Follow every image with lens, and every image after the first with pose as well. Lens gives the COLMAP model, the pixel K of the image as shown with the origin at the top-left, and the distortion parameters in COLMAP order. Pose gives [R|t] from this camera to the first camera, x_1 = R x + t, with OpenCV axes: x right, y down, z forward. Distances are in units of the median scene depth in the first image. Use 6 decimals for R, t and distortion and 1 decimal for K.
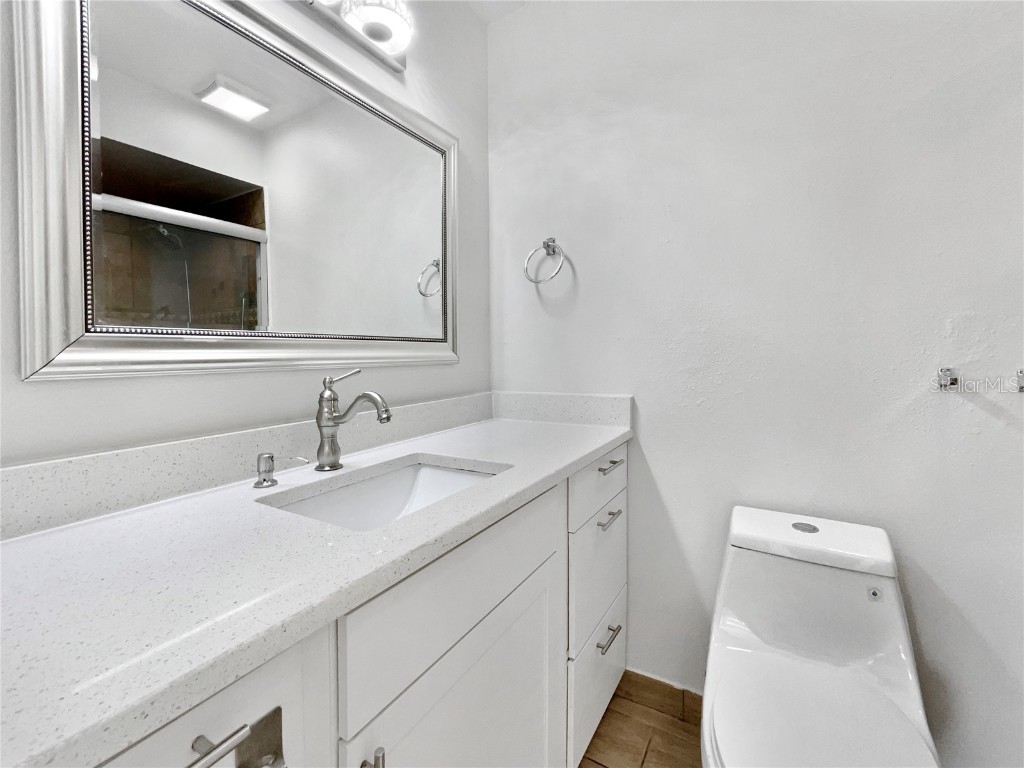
lens RADIAL K [[452.7, 0, 507.8], [0, 452.7, 336.6], [0, 0, 1]] dist [0.000568, -0.000007]
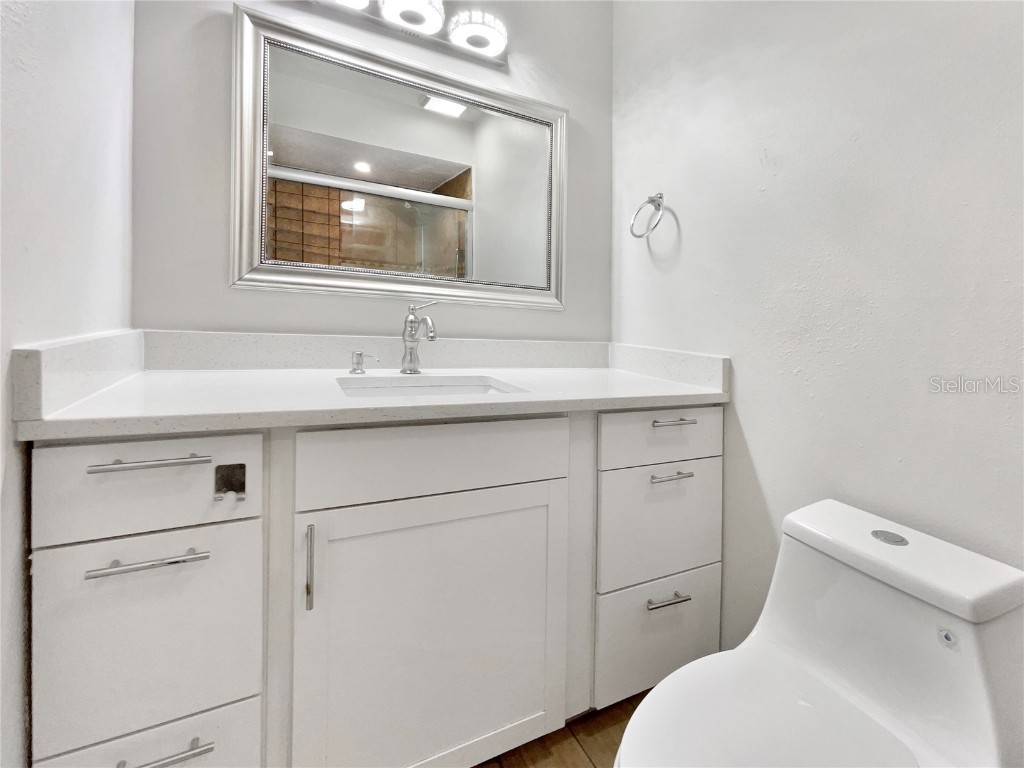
lens RADIAL K [[439.5, 0, 512.1], [0, 439.5, 288.1], [0, 0, 1]] dist [-0.010467, 0.000245]
pose [[0.869200, 0.044464, -0.492457, 0.380282], [-0.053979, 0.998529, -0.005117, 0.020577], [0.491505, 0.031030, 0.870322, -0.003622]]
